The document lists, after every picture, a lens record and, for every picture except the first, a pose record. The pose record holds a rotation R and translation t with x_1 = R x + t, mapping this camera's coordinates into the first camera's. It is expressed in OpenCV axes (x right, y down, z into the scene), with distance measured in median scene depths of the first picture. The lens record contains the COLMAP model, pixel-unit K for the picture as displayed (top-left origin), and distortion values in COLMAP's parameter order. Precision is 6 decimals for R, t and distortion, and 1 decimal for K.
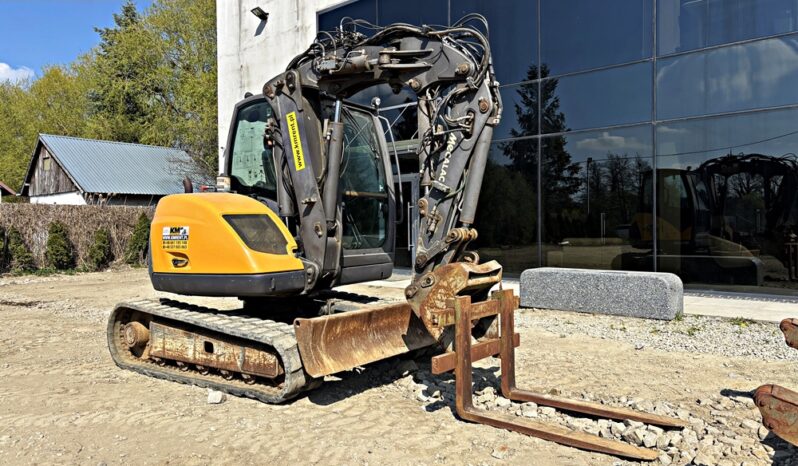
lens RADIAL K [[606.4, 0, 401.3], [0, 606.4, 228.3], [0, 0, 1]] dist [0.047617, -0.050575]
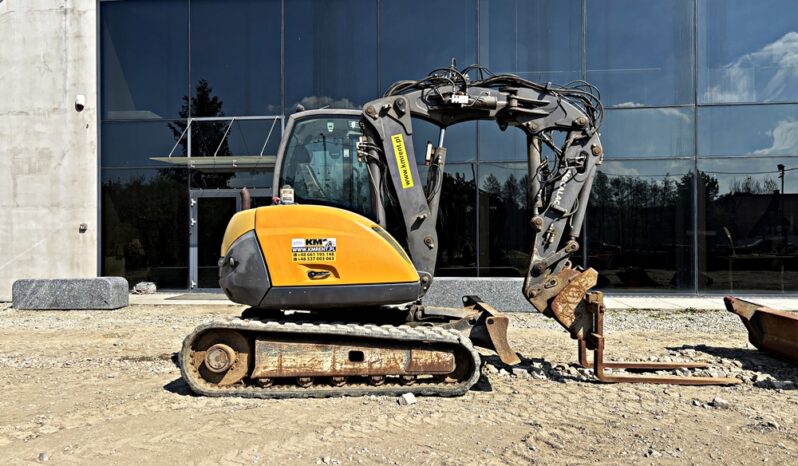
lens RADIAL K [[606.4, 0, 395.8], [0, 606.4, 236.3], [0, 0, 1]] dist [0.047617, -0.050575]
pose [[0.815856, 0.011483, 0.578141, -0.832965], [0.000554, 0.999787, -0.020639, 0.014305], [-0.578254, 0.017158, 0.815676, 0.126103]]
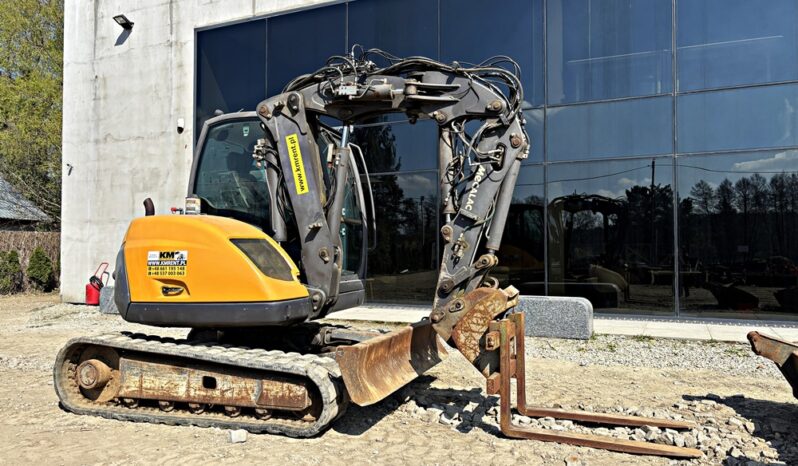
lens RADIAL K [[606.4, 0, 395.9], [0, 606.4, 232.9], [0, 0, 1]] dist [0.047617, -0.050575]
pose [[0.956677, 0.018891, 0.290538, -0.310998], [-0.006771, 0.999067, -0.042663, 0.006916], [-0.291073, 0.038847, 0.955912, 0.030249]]
